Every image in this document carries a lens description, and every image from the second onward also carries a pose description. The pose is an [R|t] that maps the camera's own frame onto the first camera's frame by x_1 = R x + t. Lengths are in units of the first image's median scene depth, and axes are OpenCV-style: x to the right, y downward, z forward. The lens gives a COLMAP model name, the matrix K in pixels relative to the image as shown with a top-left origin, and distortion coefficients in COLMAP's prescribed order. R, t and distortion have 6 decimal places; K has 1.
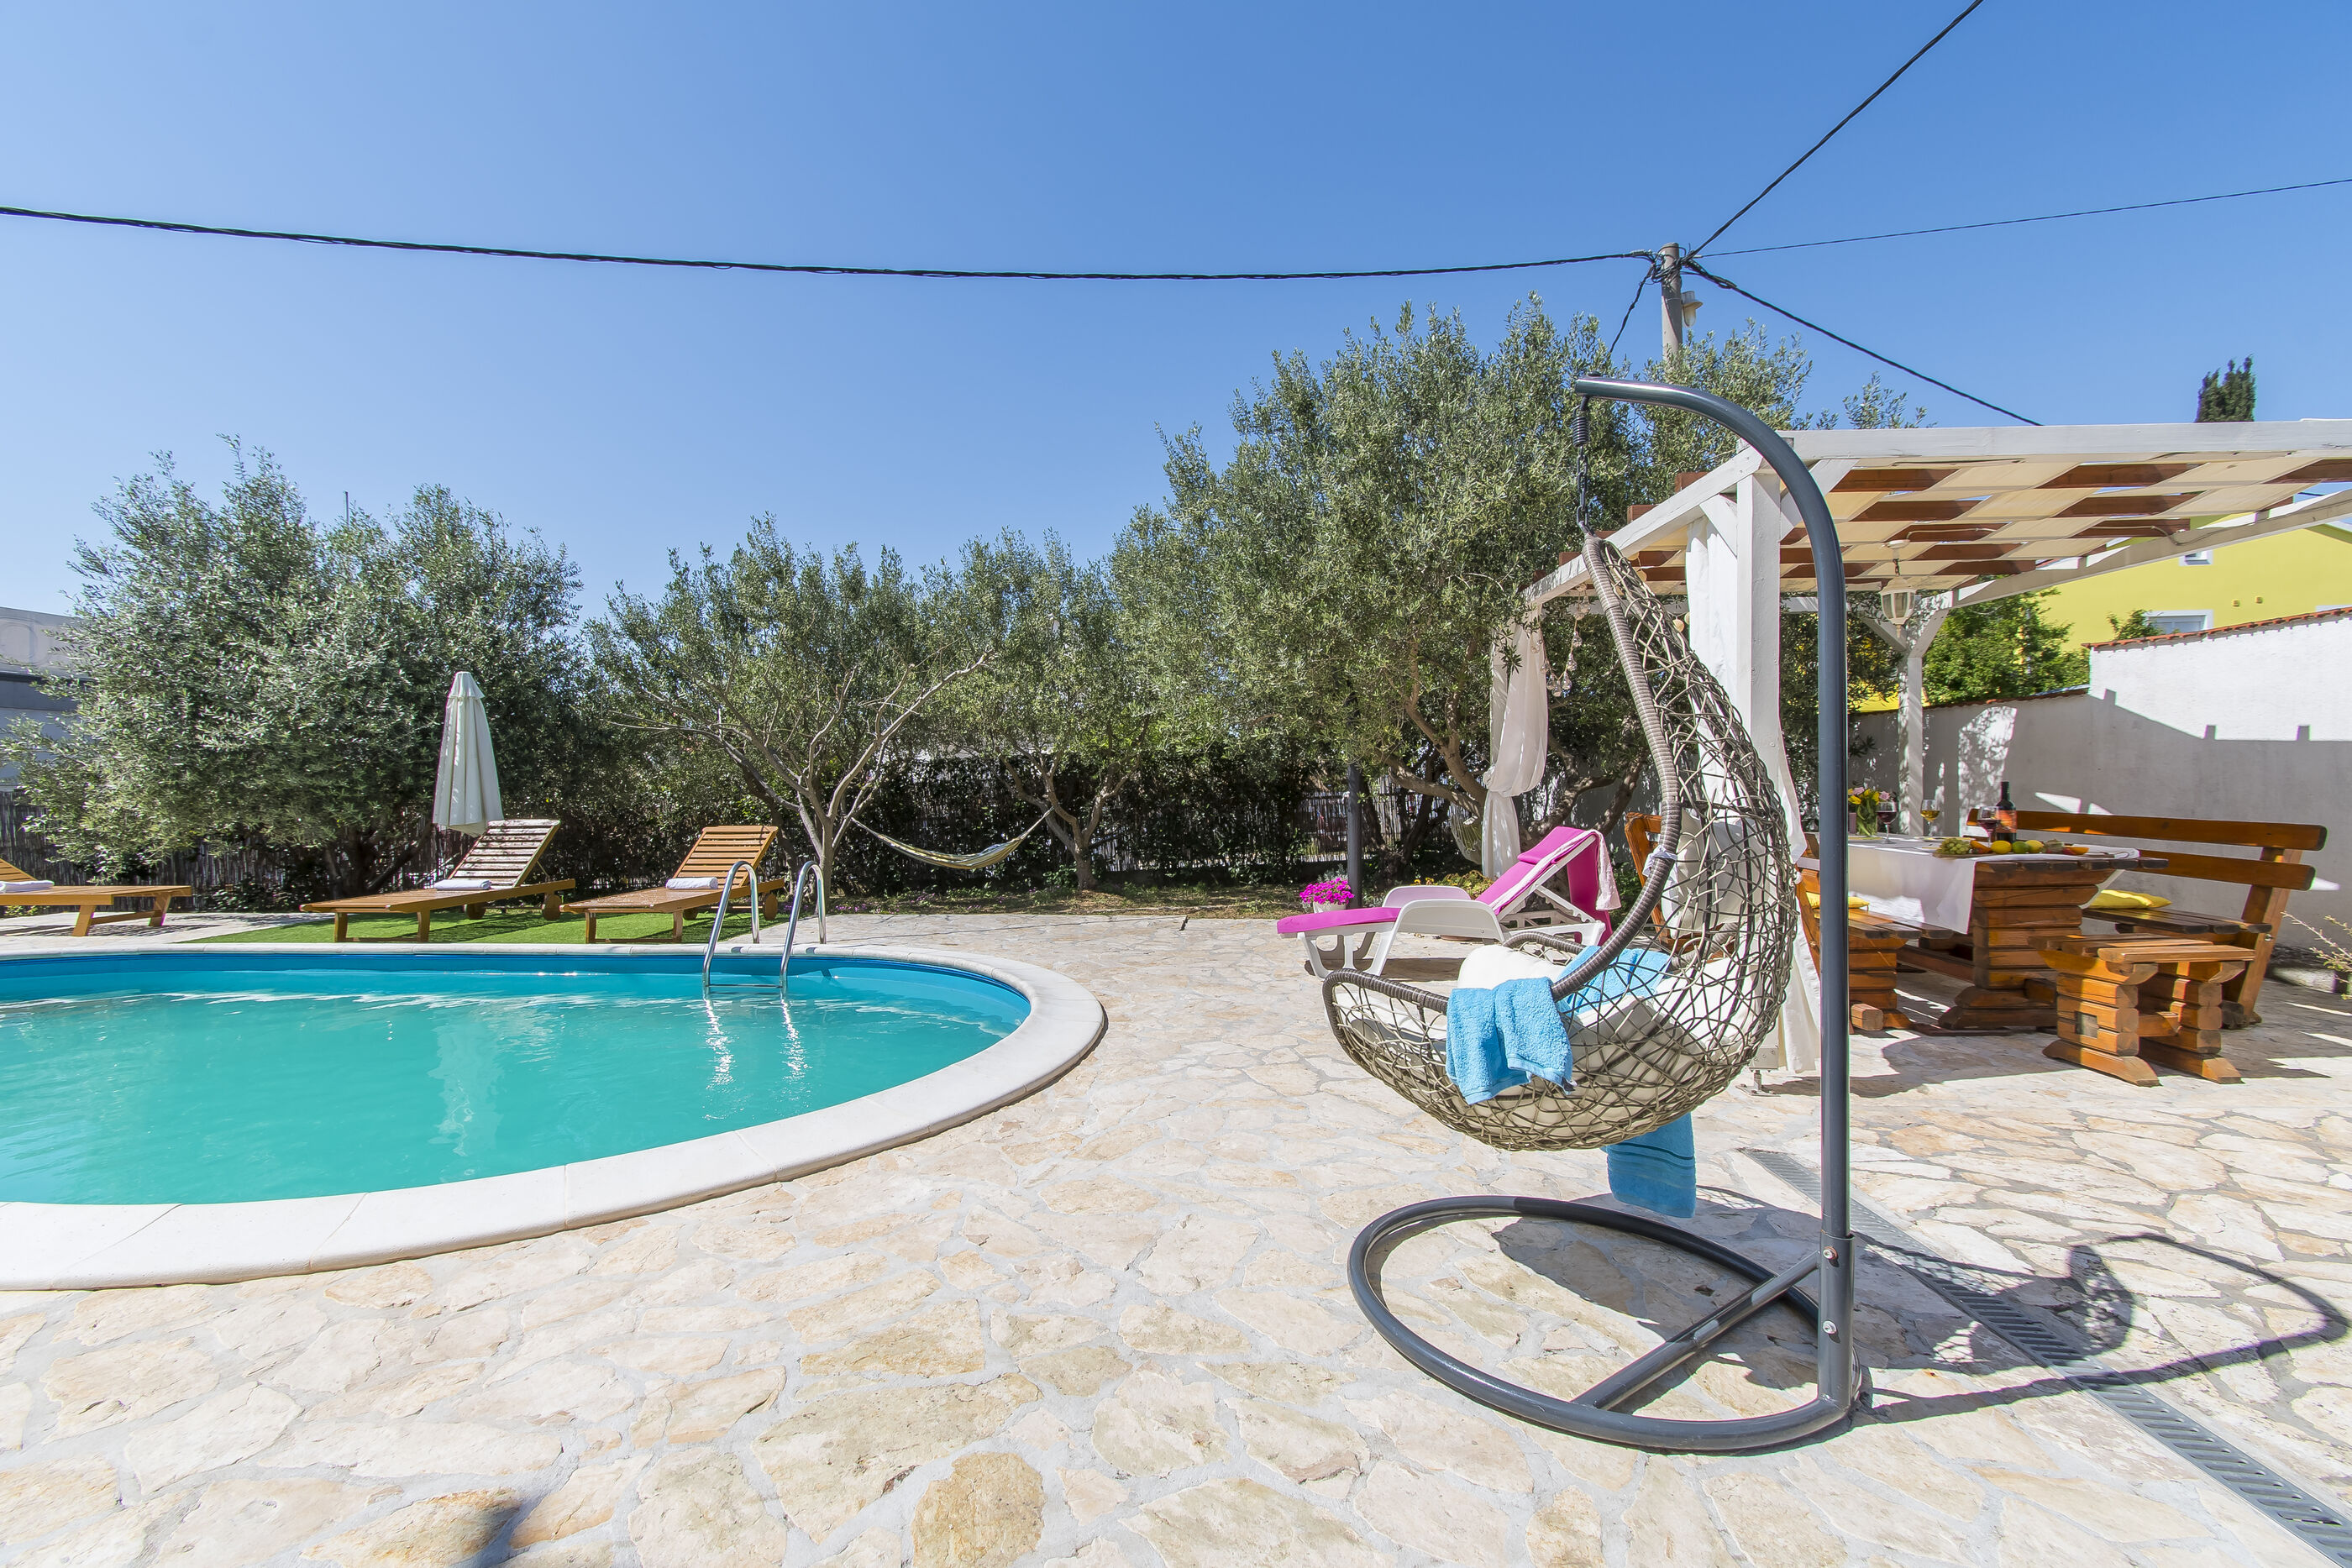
lens RADIAL K [[1027.2, 0, 1175.8], [0, 1027.2, 783.7], [0, 0, 1]] dist [0.004883, -0.003916]
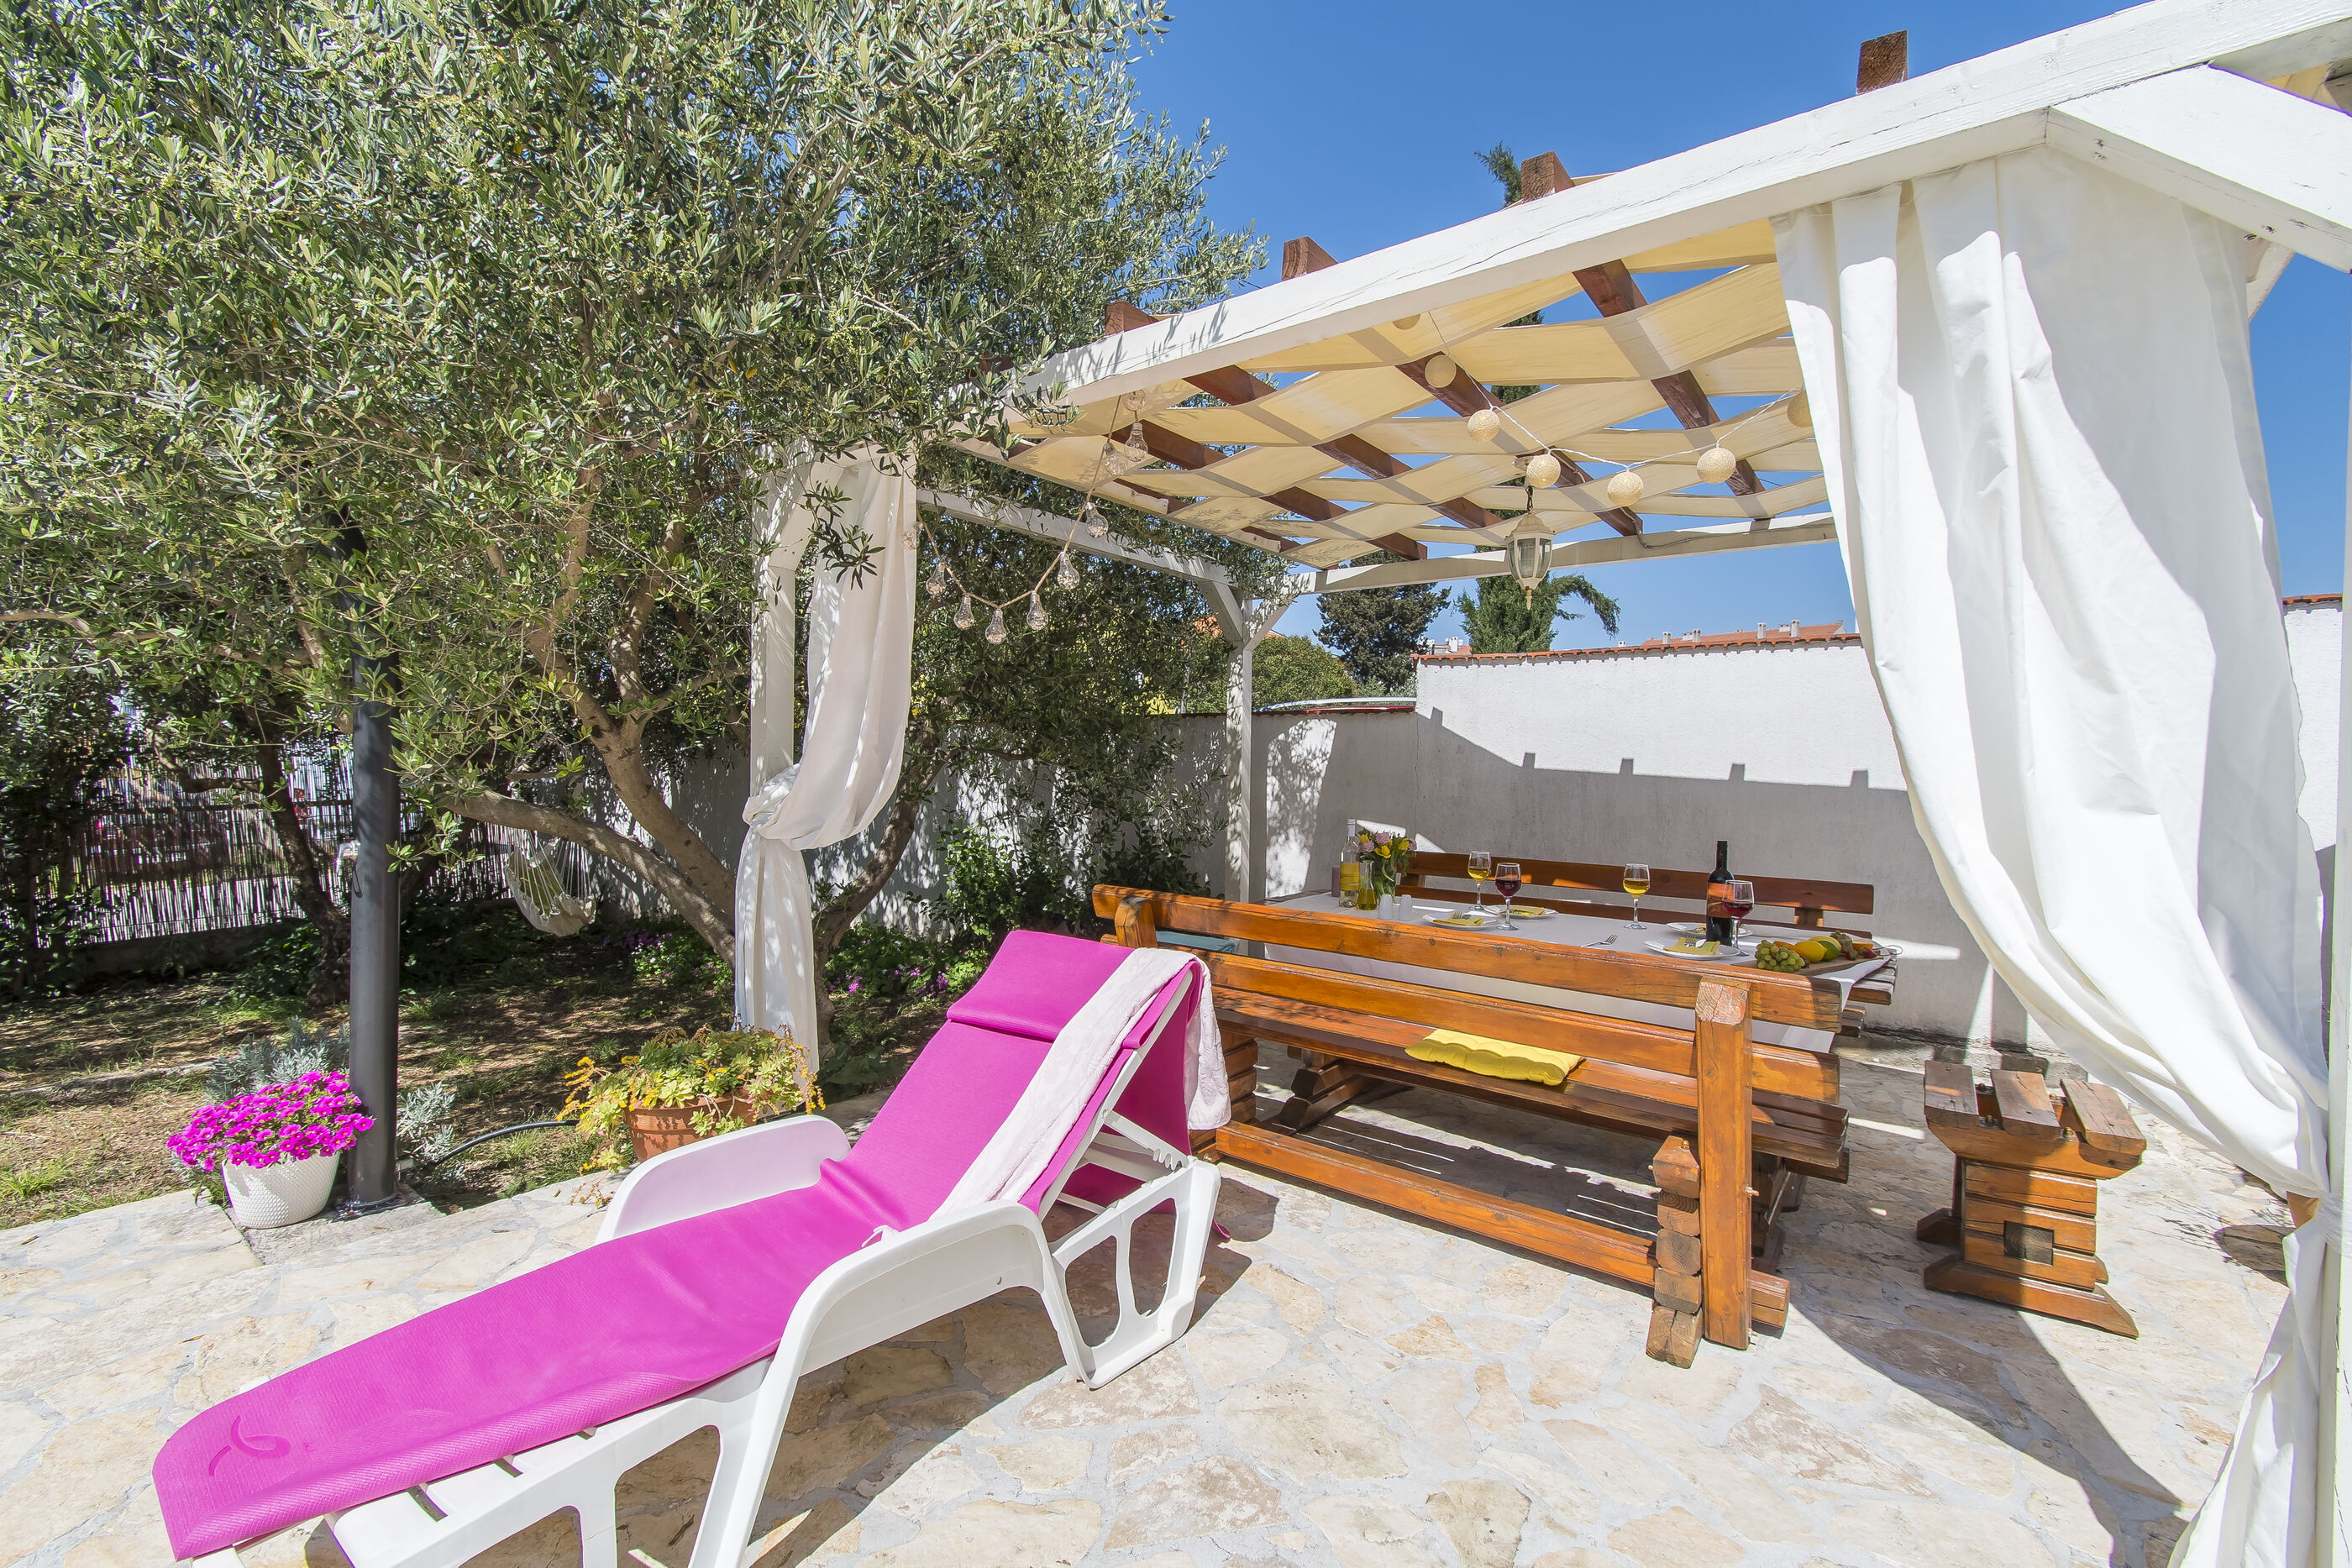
lens RADIAL K [[1027.2, 0, 1178.0], [0, 1027.2, 785.4], [0, 0, 1]] dist [0.004883, -0.003916]
pose [[0.570662, 0.004429, 0.821173, 0.034553], [-0.018371, 0.999804, 0.007374, -0.023726], [-0.820980, -0.019294, 0.570631, 0.597523]]
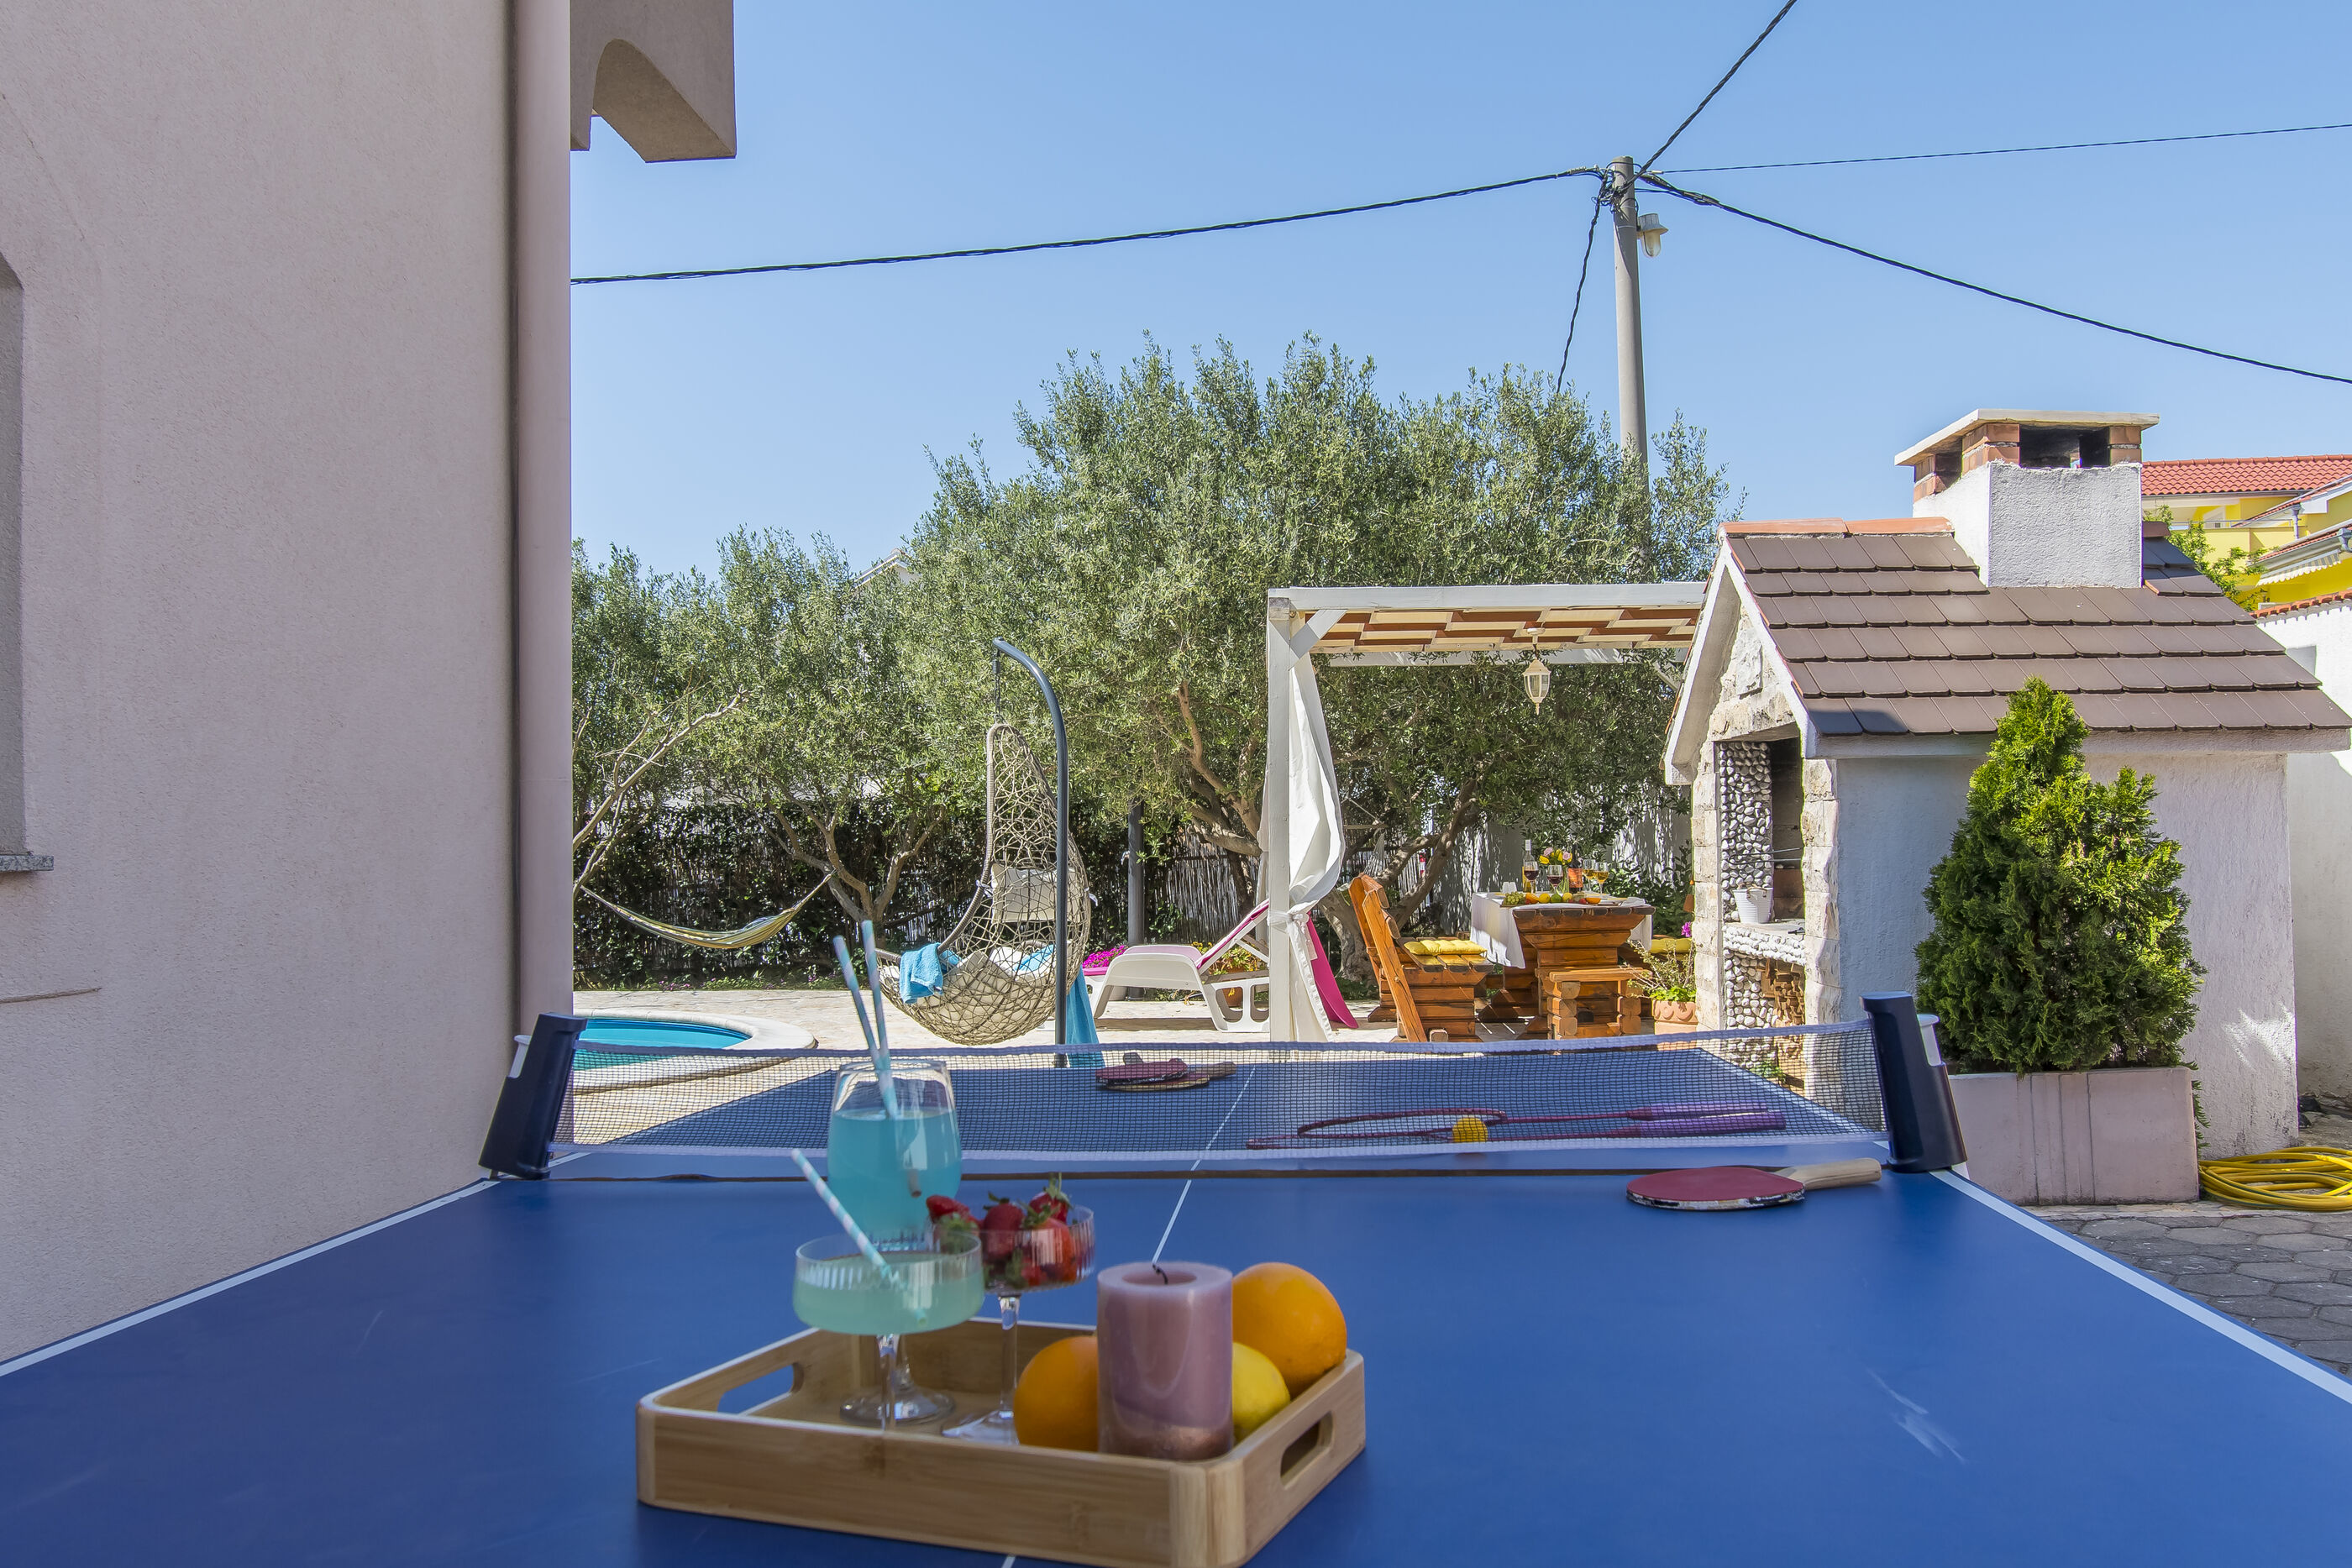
lens RADIAL K [[1906.7, 0, 1188.4], [0, 1906.7, 807.8], [0, 0, 1]] dist [-0.003595, 0.000059]
pose [[0.999885, -0.000349, 0.015160, 0.215239], [0.000528, 0.999930, -0.011797, -0.012493], [-0.015155, 0.011804, 0.999815, -0.784849]]
